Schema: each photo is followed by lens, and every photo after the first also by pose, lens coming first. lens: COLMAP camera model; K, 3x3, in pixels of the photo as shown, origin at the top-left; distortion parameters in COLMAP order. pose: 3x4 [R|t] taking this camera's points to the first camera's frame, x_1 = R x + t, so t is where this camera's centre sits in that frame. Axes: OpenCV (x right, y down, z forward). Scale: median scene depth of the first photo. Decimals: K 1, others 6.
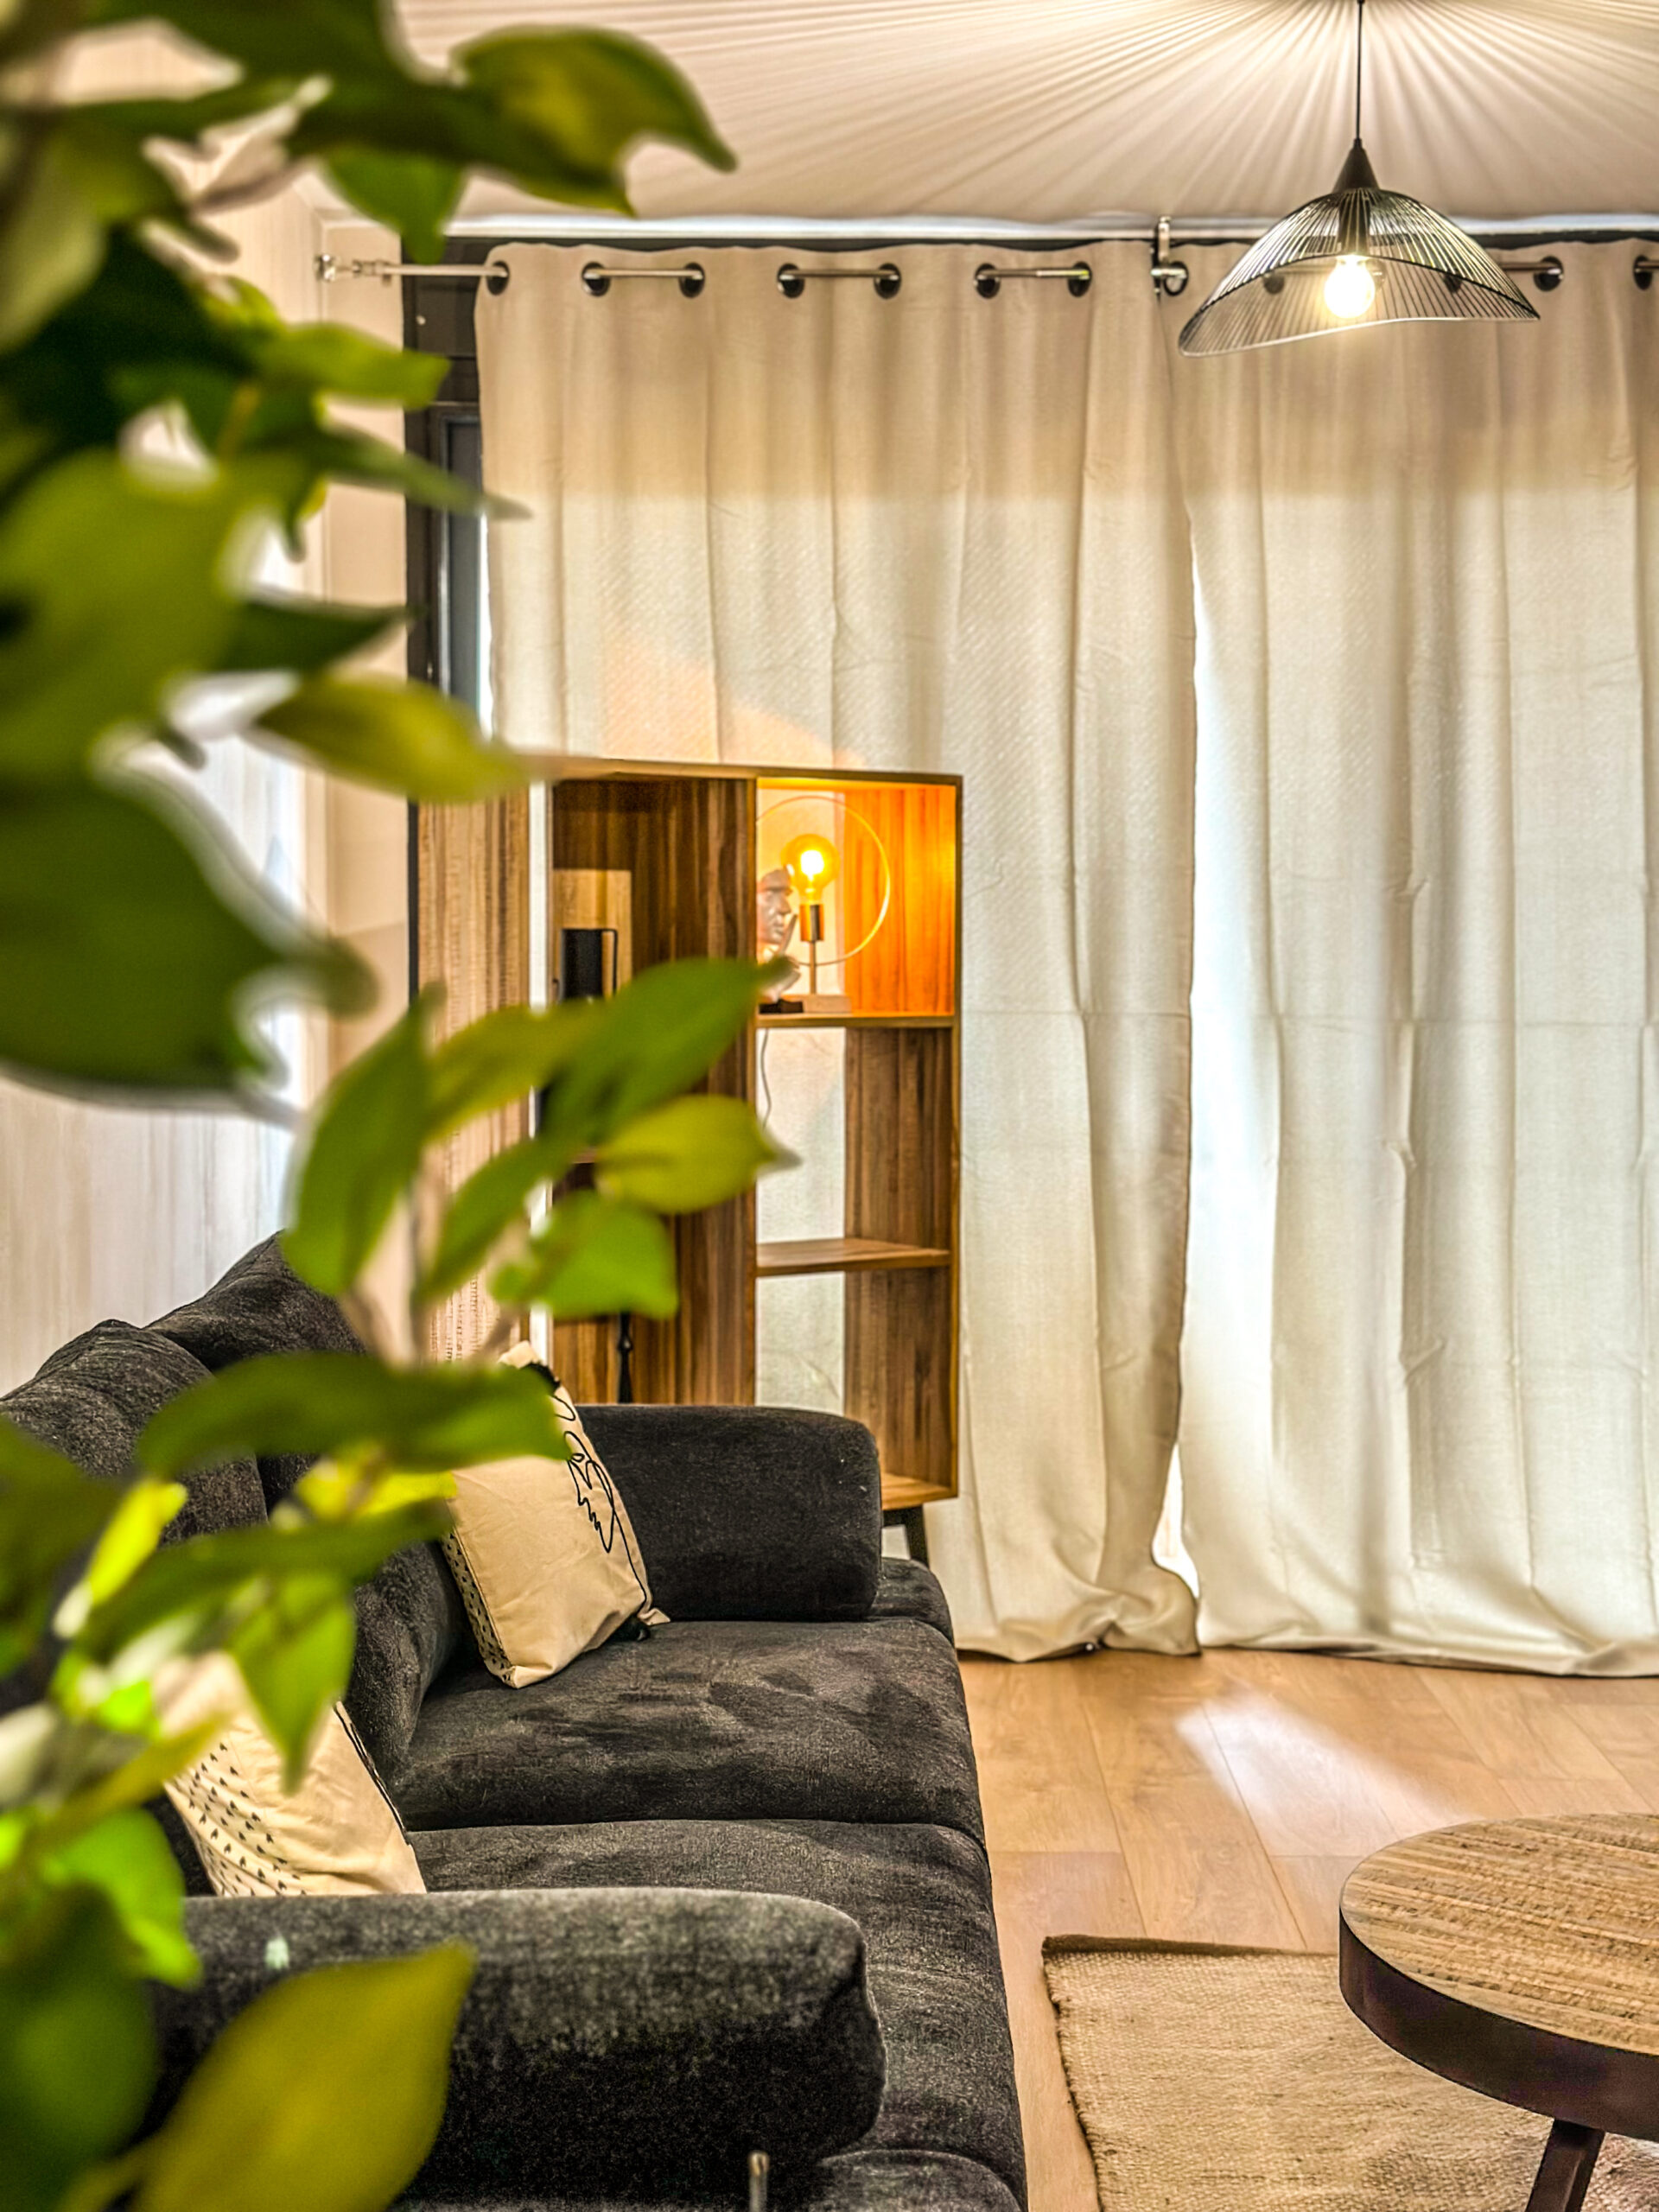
lens RADIAL K [[3102.6, 0, 868.6], [0, 3102.6, 1113.3], [0, 0, 1]] dist [0.152529, 0.000000]
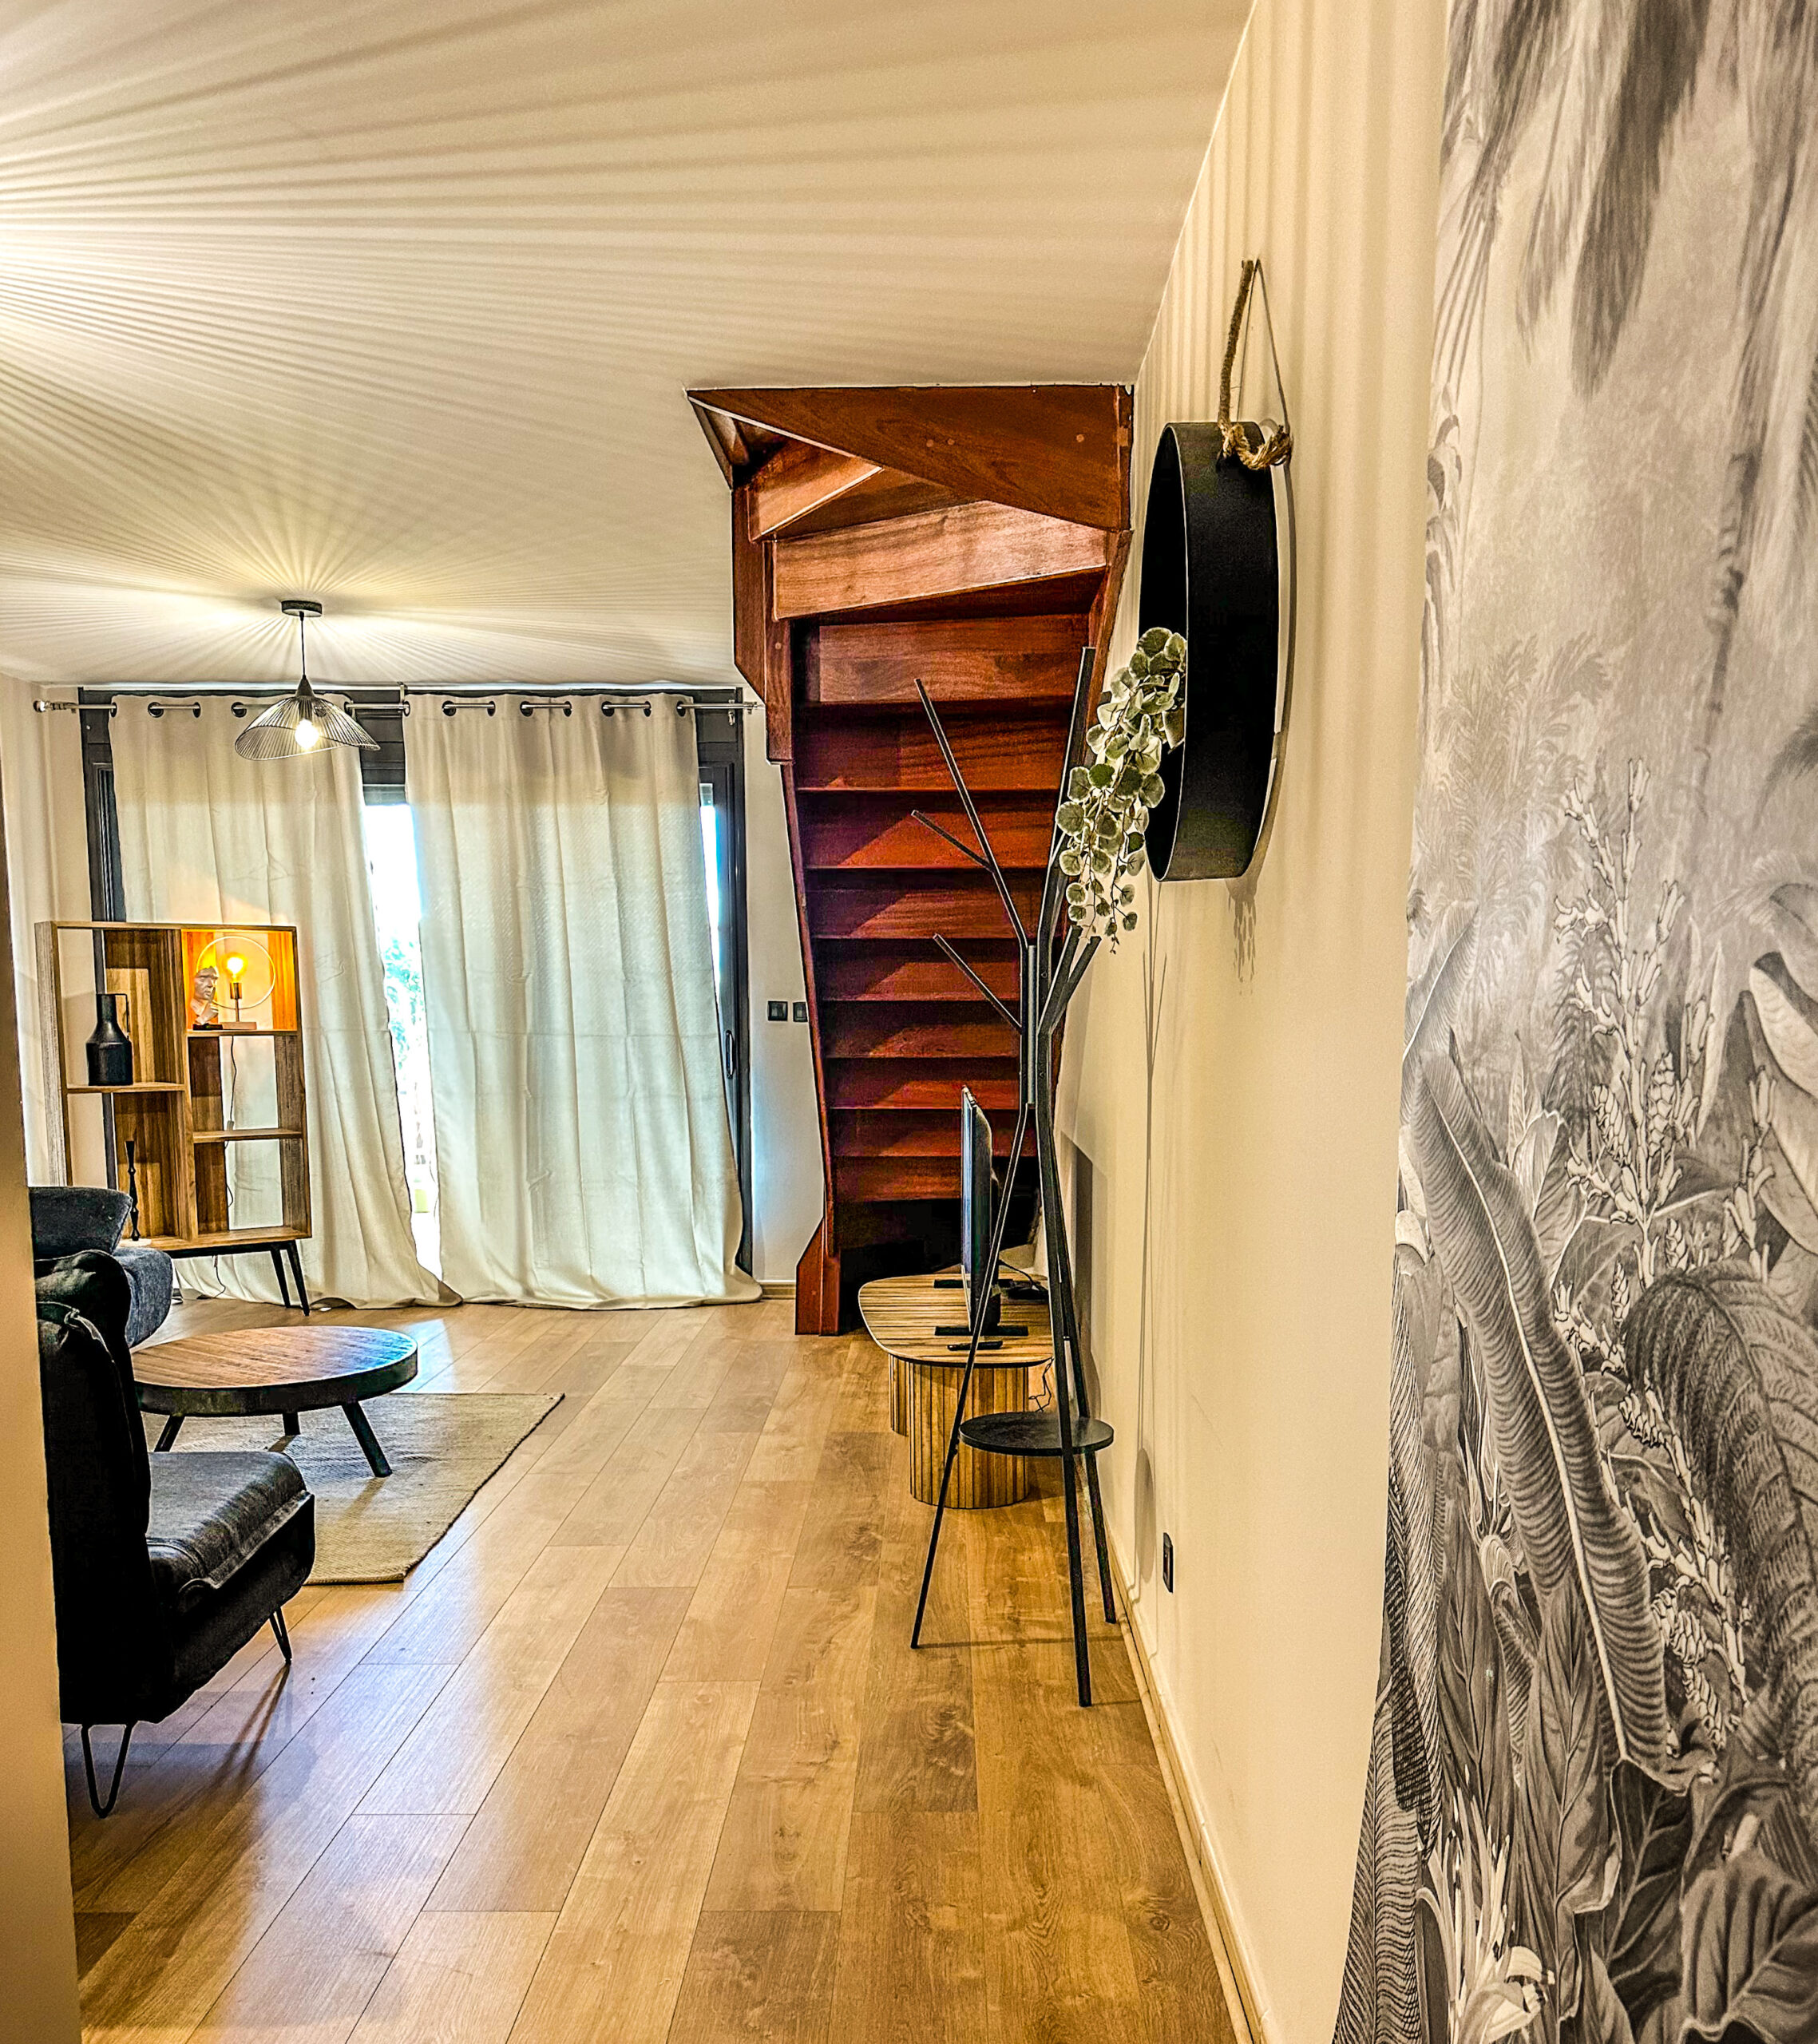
lens RADIAL K [[1690.1, 0, 964.8], [0, 1690.1, 1240.4], [0, 0, 1]] dist [0.001333, -0.020677]
pose [[0.999828, -0.003352, 0.018262, 0.605283], [0.001718, 0.996050, 0.088779, 0.016179], [-0.018487, -0.088732, 0.995884, -0.345505]]
